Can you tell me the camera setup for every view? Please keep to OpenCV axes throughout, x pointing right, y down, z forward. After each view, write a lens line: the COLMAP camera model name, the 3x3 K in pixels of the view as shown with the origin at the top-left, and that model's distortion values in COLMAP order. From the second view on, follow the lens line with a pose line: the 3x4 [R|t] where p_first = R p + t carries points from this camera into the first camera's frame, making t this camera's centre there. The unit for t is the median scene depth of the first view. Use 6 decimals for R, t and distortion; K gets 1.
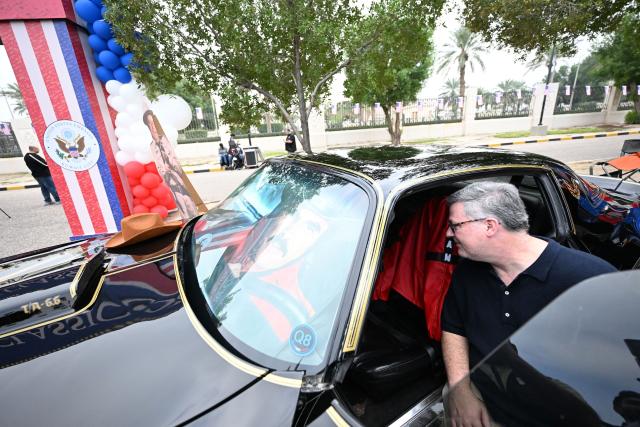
lens RADIAL K [[247.6, 0, 320.0], [0, 247.6, 213.5], [0, 0, 1]] dist [-0.000906, 0.000365]
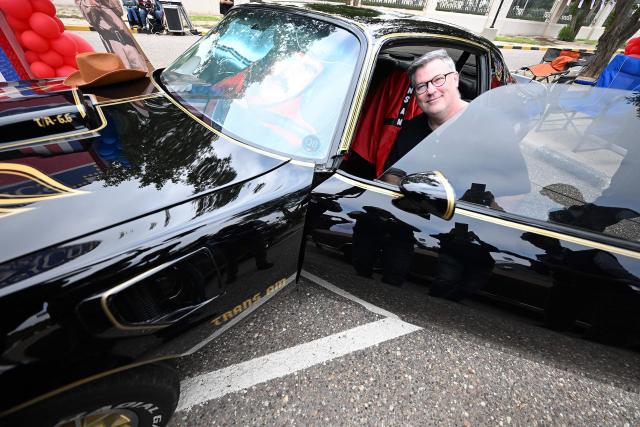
lens RADIAL K [[247.6, 0, 320.0], [0, 247.6, 213.5], [0, 0, 1]] dist [-0.000906, 0.000365]
pose [[0.973055, -0.013354, 0.230186, -0.056261], [-0.074831, 0.925994, 0.370048, 0.054188], [-0.218093, -0.377302, 0.900044, -0.071766]]
